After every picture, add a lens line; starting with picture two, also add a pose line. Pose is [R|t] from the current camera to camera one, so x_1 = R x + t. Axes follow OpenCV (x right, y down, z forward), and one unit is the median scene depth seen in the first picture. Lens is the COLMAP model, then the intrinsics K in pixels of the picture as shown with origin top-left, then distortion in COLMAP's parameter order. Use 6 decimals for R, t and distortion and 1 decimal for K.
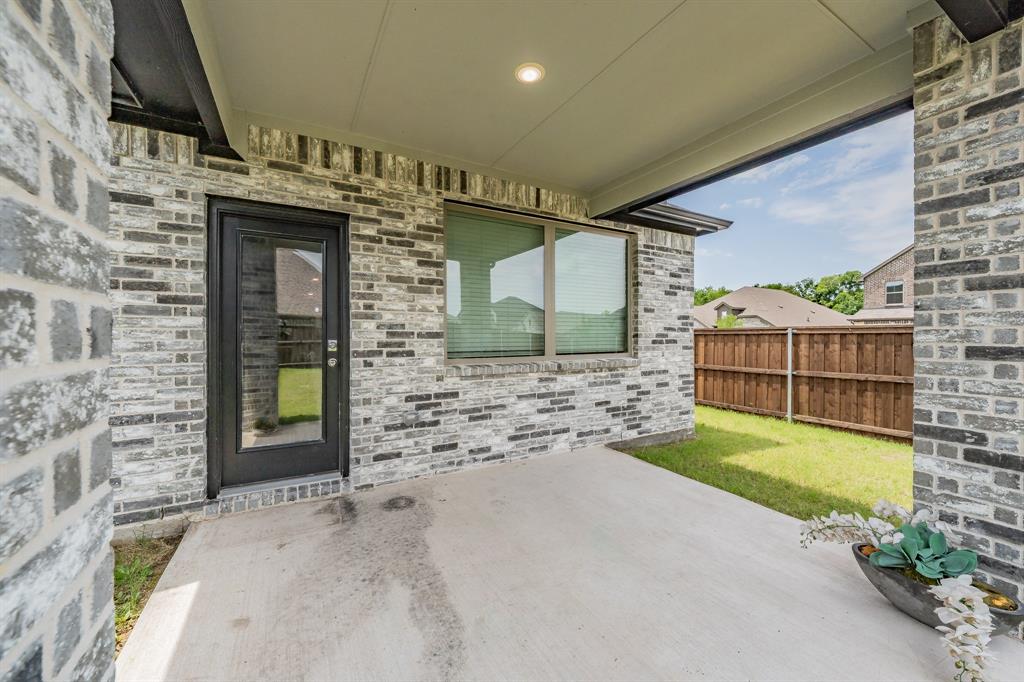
lens RADIAL K [[382.1, 0, 499.5], [0, 382.1, 337.5], [0, 0, 1]] dist [0.000733, -0.000993]
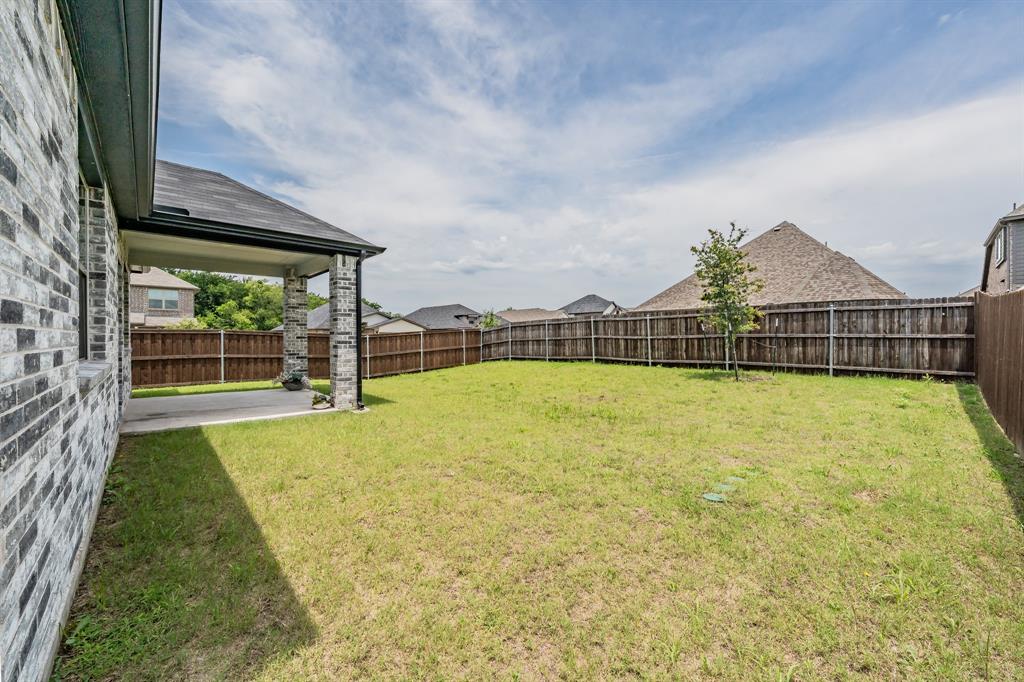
lens RADIAL K [[419.5, 0, 537.0], [0, 419.5, 345.5], [0, 0, 1]] dist [0.000462, -0.000181]
pose [[-0.234794, -0.019341, 0.971853, -2.763590], [0.002649, 0.999786, 0.020537, 0.019335], [-0.972042, 0.007396, -0.234692, -0.502346]]
